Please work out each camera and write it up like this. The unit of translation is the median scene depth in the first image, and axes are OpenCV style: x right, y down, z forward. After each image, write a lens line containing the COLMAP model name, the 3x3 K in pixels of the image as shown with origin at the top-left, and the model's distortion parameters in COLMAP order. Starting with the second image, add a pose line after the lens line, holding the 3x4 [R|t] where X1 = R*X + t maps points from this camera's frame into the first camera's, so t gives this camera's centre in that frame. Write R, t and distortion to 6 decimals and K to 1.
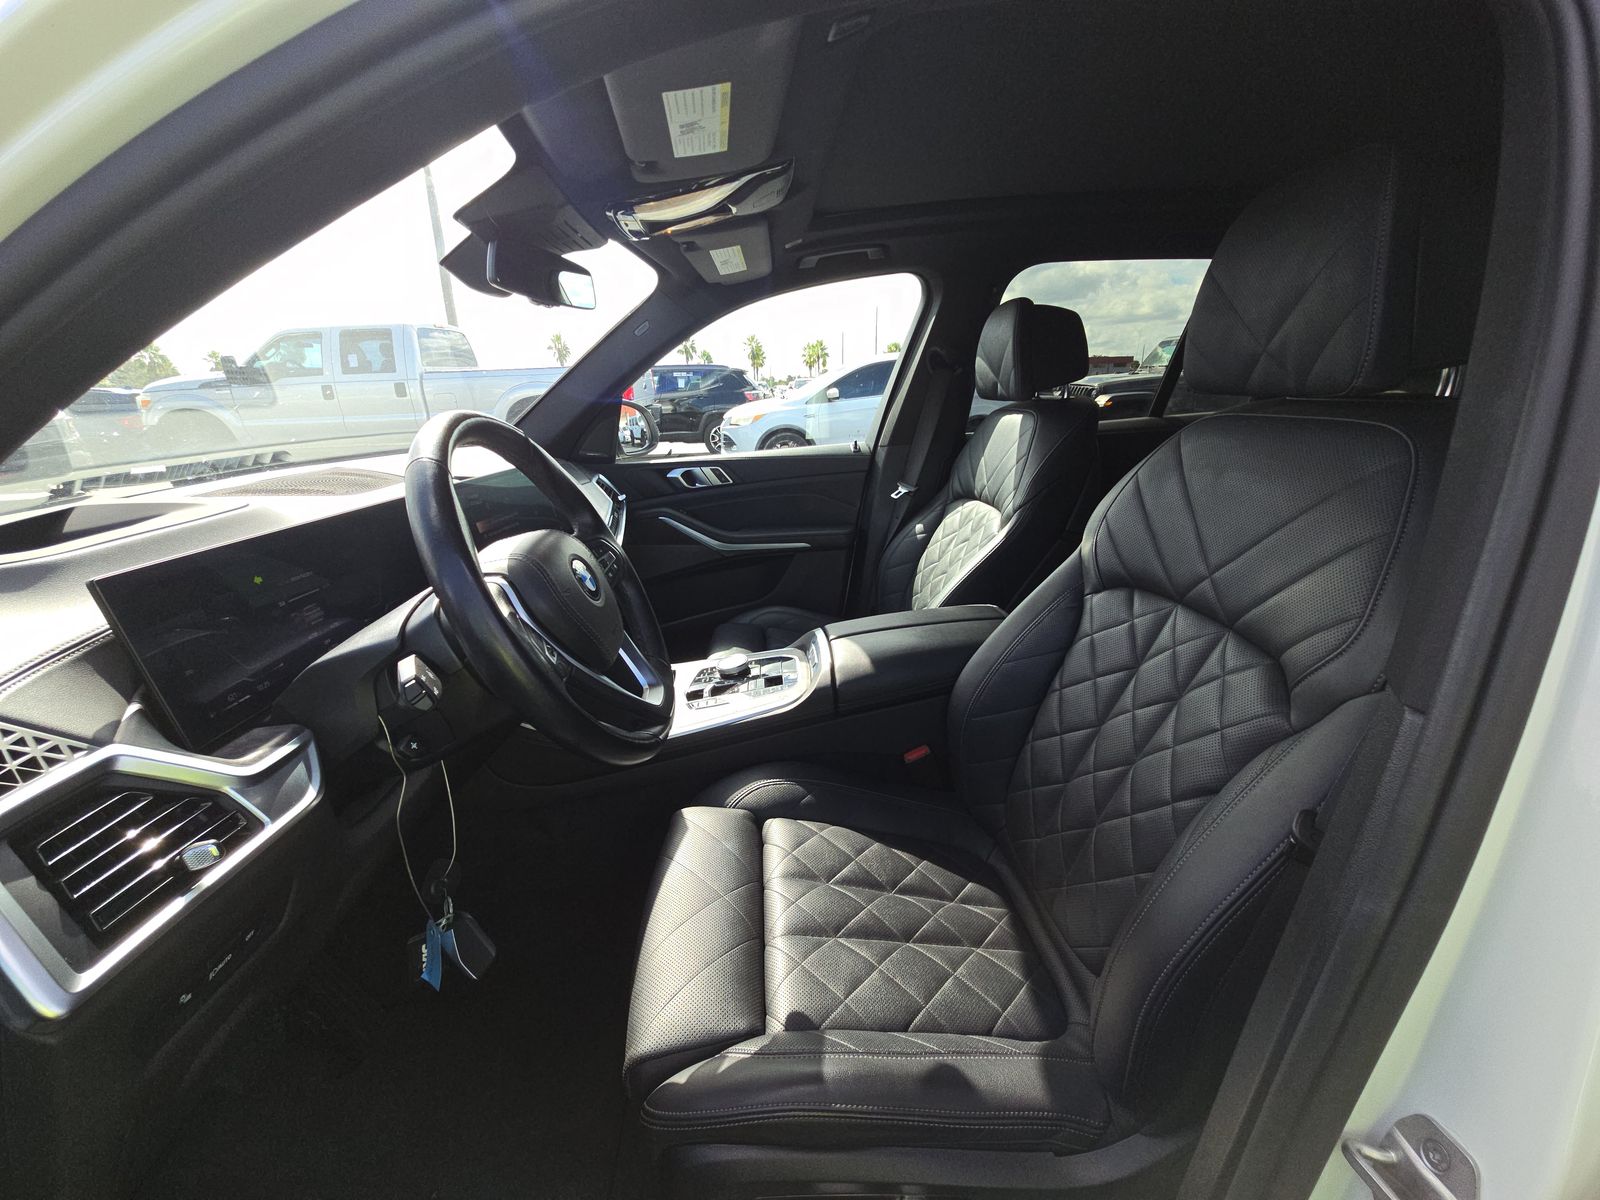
lens RADIAL K [[662.7, 0, 800.0], [0, 662.7, 600.0], [0, 0, 1]] dist [0.002427, 0.000121]
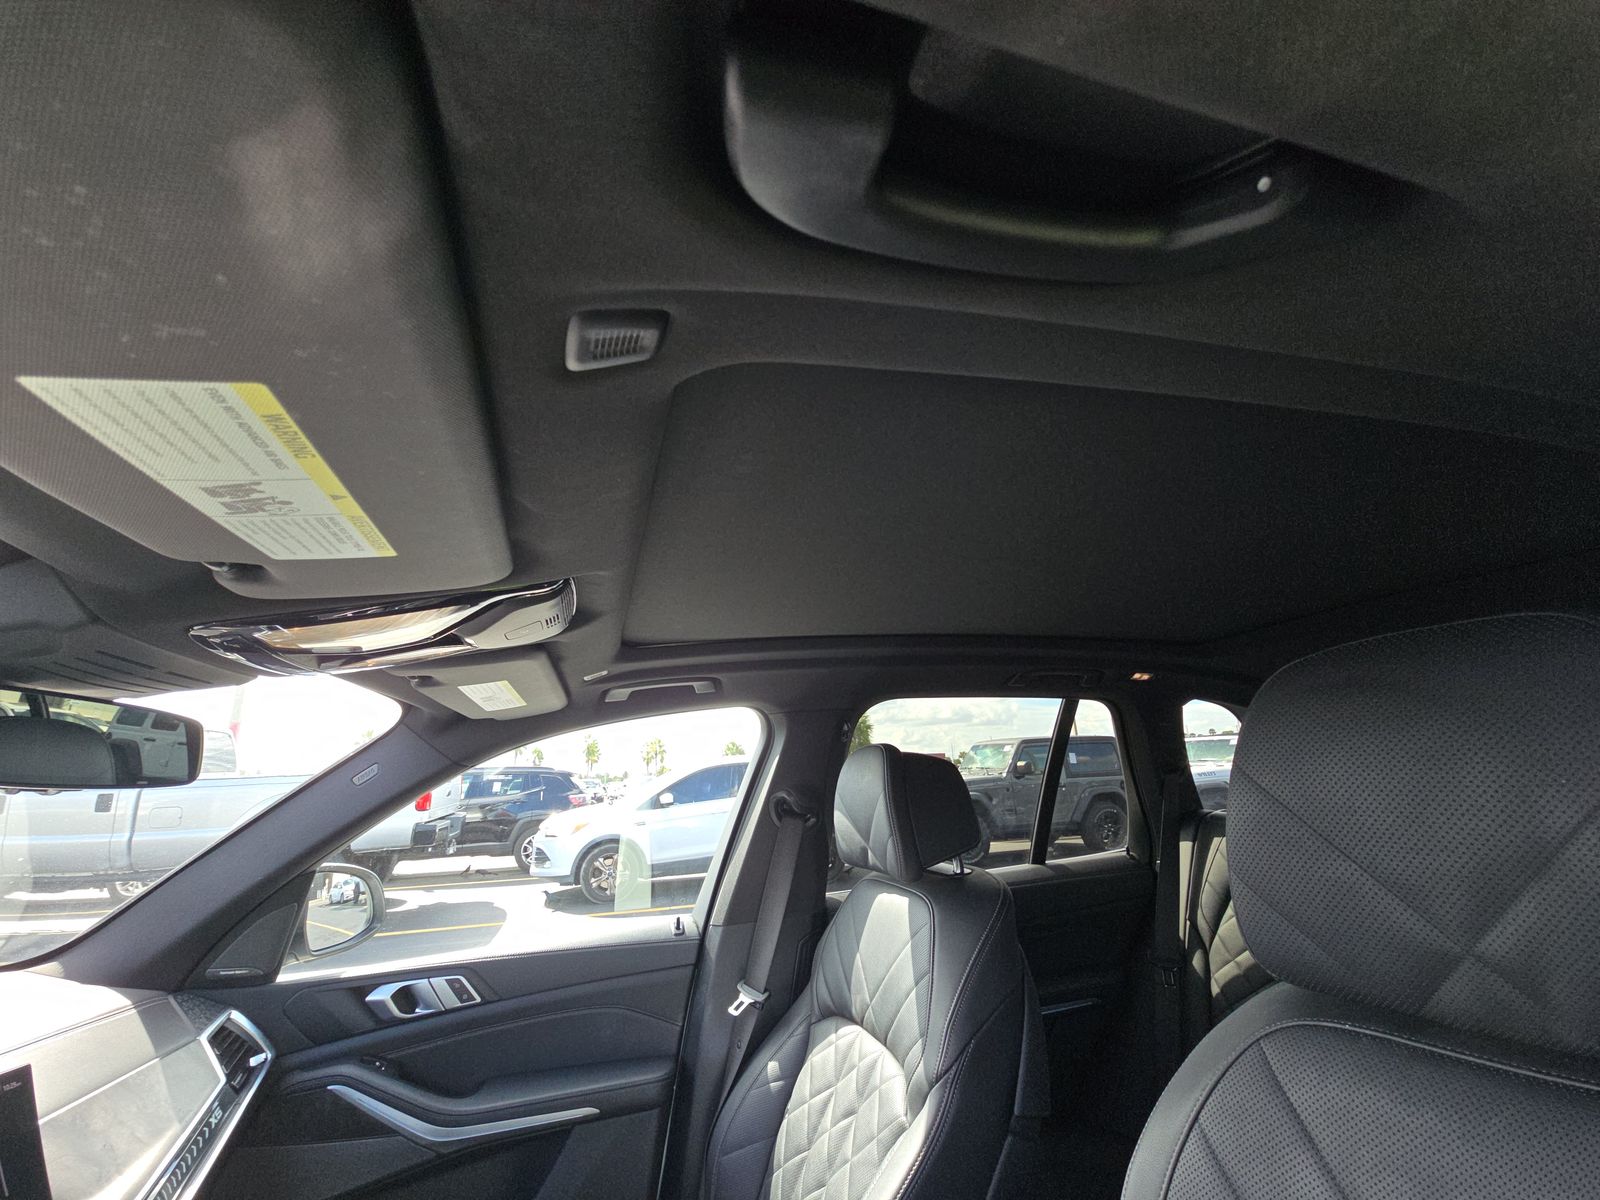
lens RADIAL K [[662.7, 0, 800.0], [0, 662.7, 600.0], [0, 0, 1]] dist [0.002427, 0.000121]
pose [[0.973024, 0.055658, 0.223891, 0.033362], [0.075463, 0.840296, -0.536850, -0.137662], [-0.218015, 0.539263, 0.813428, 0.210843]]
